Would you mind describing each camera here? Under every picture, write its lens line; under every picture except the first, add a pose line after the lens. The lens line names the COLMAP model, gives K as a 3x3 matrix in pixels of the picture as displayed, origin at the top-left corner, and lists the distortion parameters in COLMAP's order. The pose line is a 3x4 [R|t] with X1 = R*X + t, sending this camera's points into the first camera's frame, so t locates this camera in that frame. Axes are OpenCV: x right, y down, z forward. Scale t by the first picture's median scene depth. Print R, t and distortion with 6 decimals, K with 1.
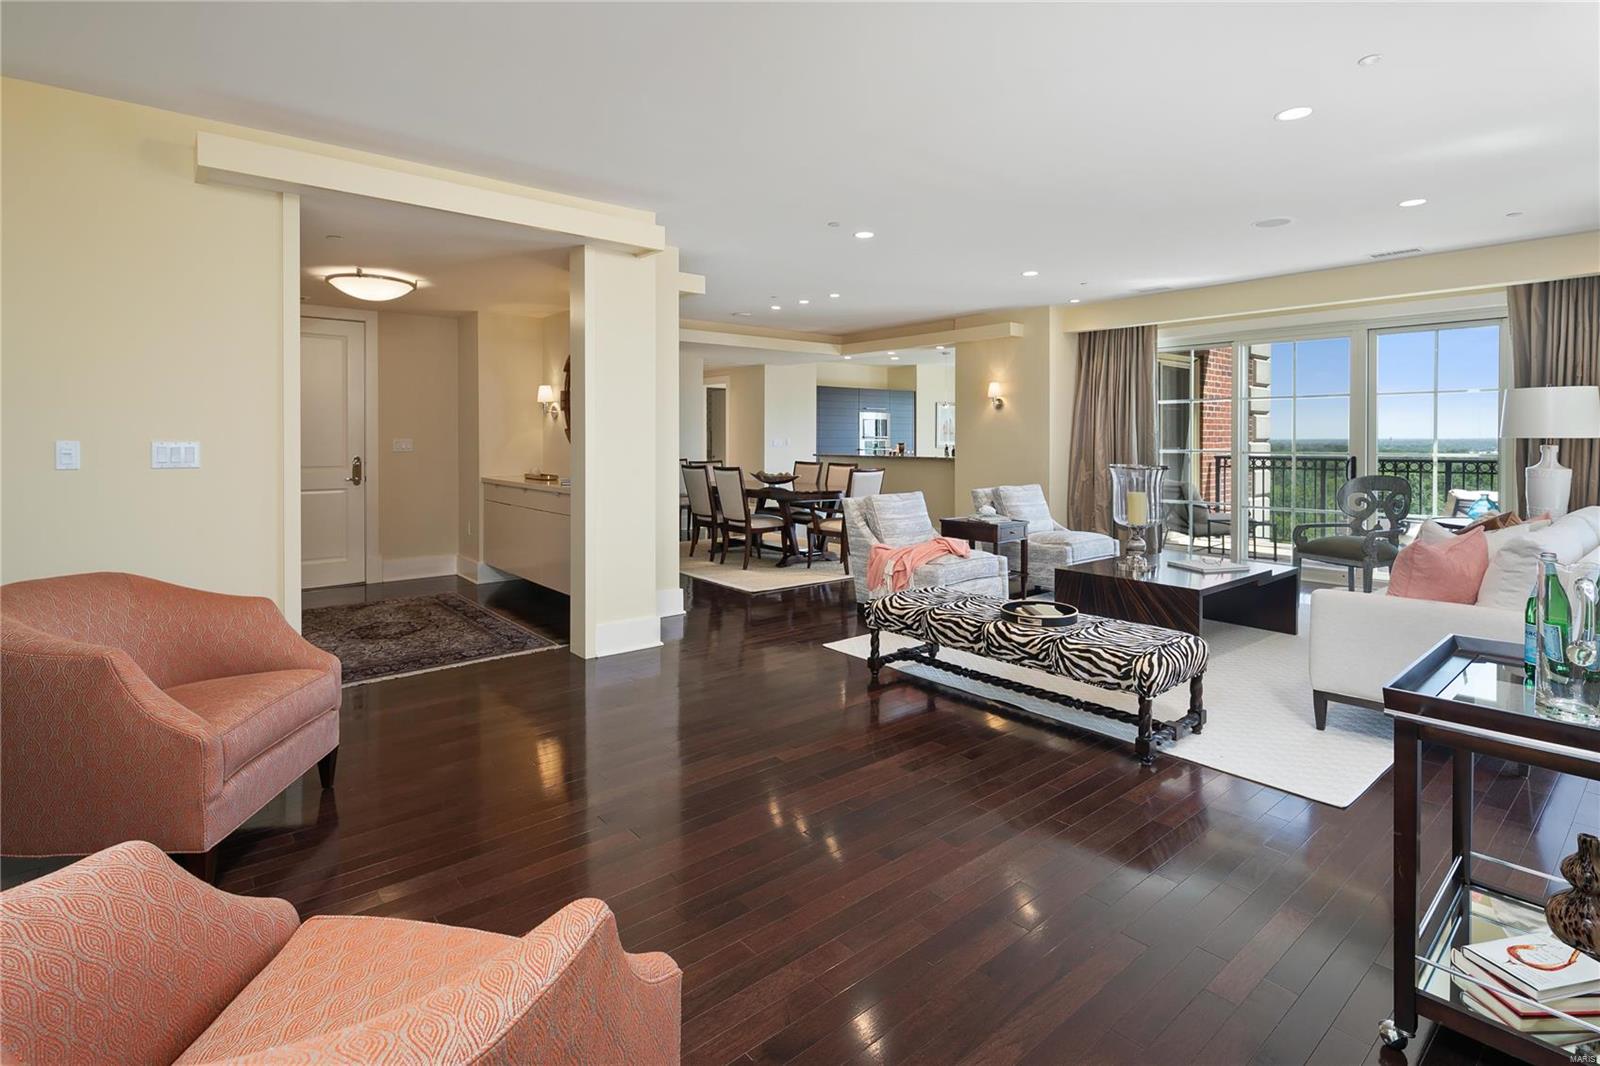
lens RADIAL K [[768.1, 0, 802.4], [0, 768.1, 425.9], [0, 0, 1]] dist [0.003373, -0.003094]
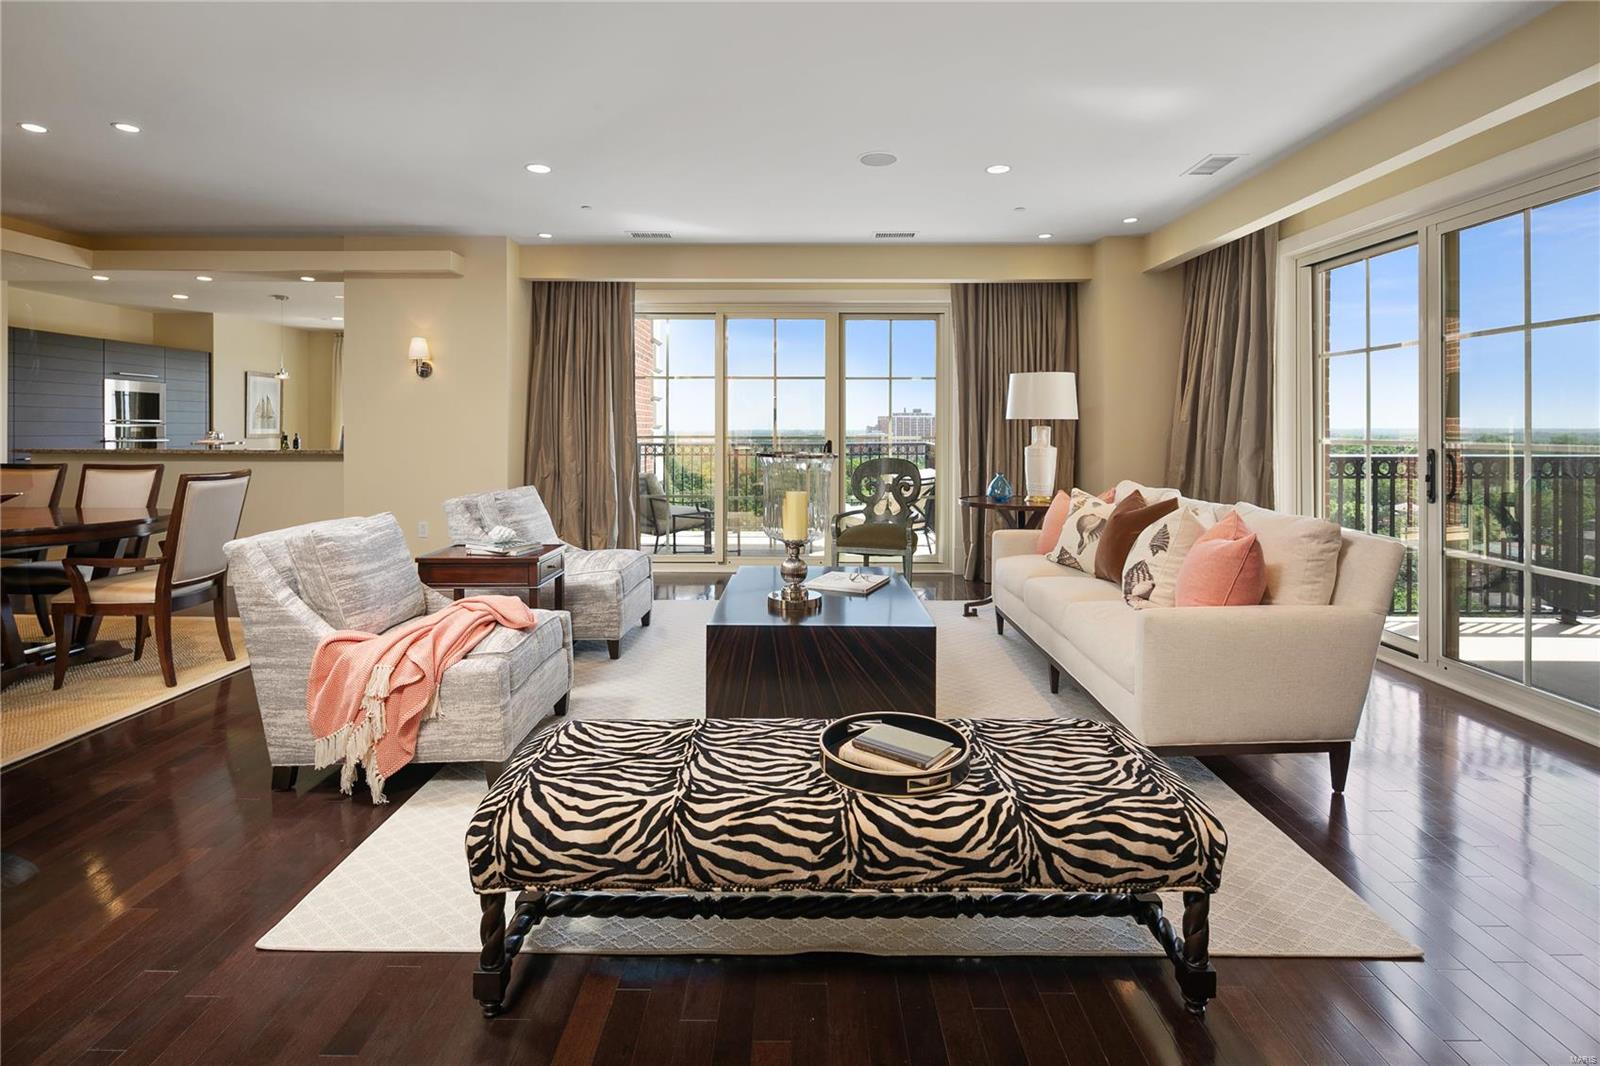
lens RADIAL K [[768.1, 0, 791.0], [0, 768.1, 439.7], [0, 0, 1]] dist [0.003373, -0.003094]
pose [[0.652881, -0.008760, 0.757410, -0.064481], [-0.013526, 0.999639, 0.023220, 0.017399], [-0.757340, -0.025405, 0.652527, 0.412392]]
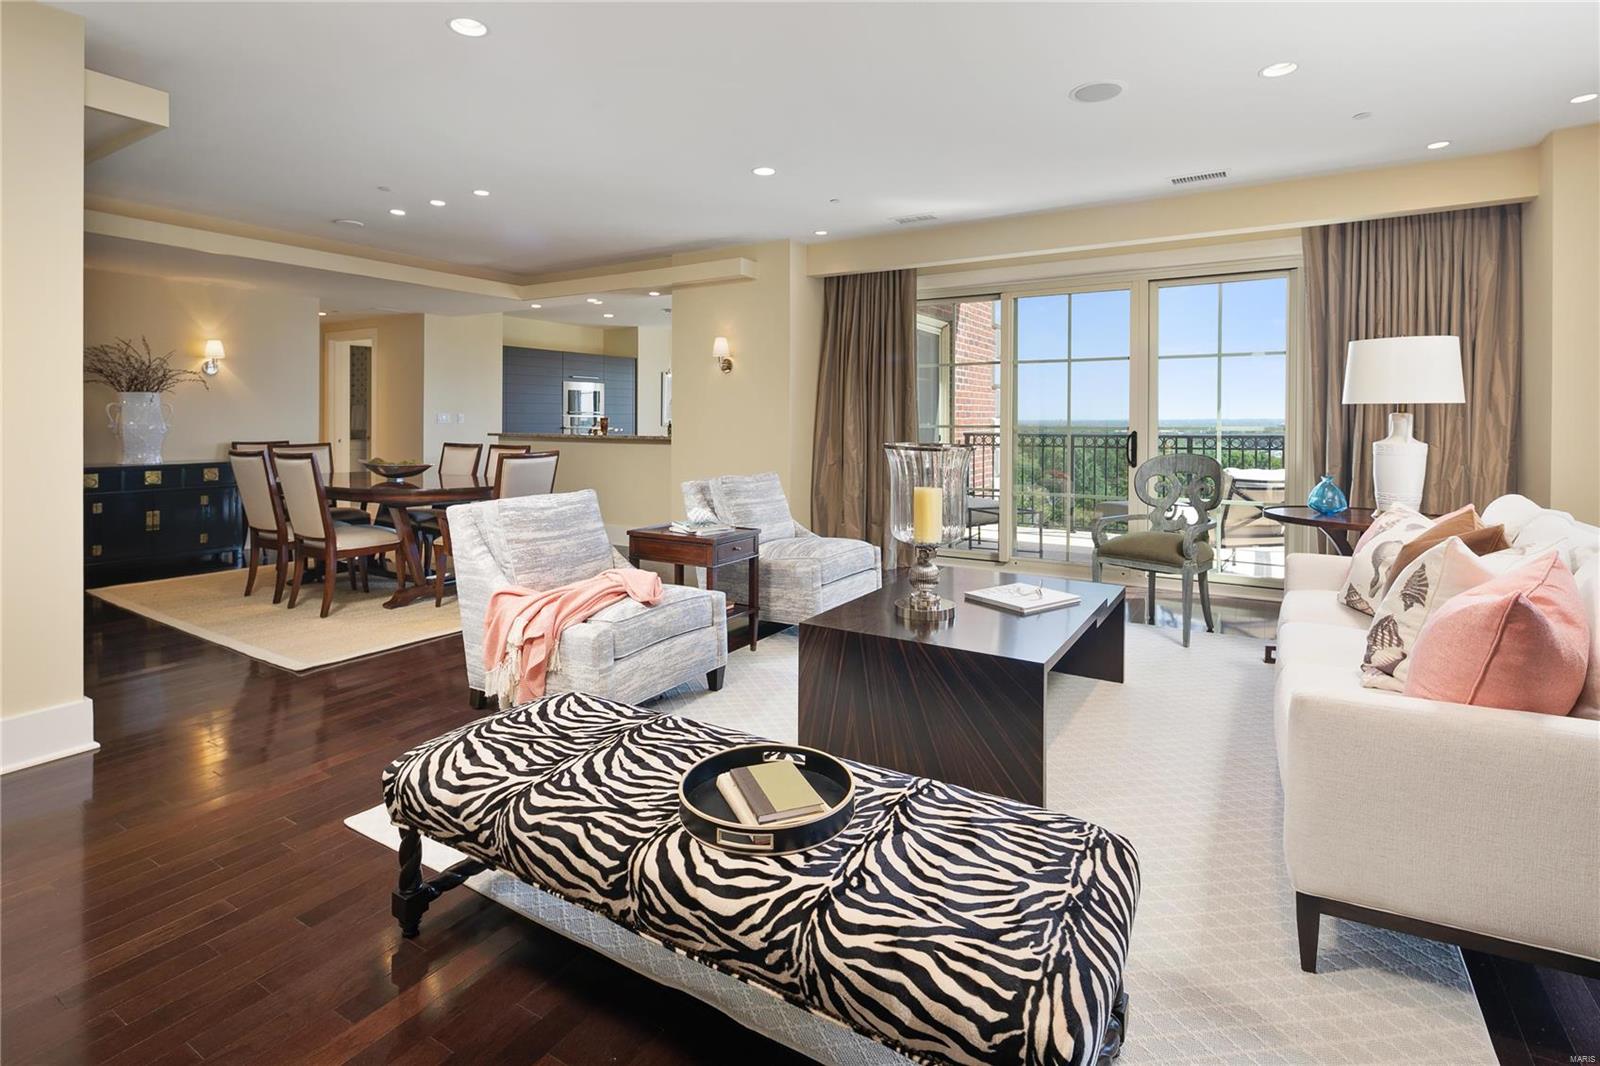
lens RADIAL K [[768.1, 0, 793.8], [0, 768.1, 427.4], [0, 0, 1]] dist [0.003373, -0.003094]
pose [[0.949396, -0.002825, 0.314069, 0.106054], [-0.005639, 0.999645, 0.026038, 0.016526], [-0.314031, -0.026492, 0.949043, 0.336256]]
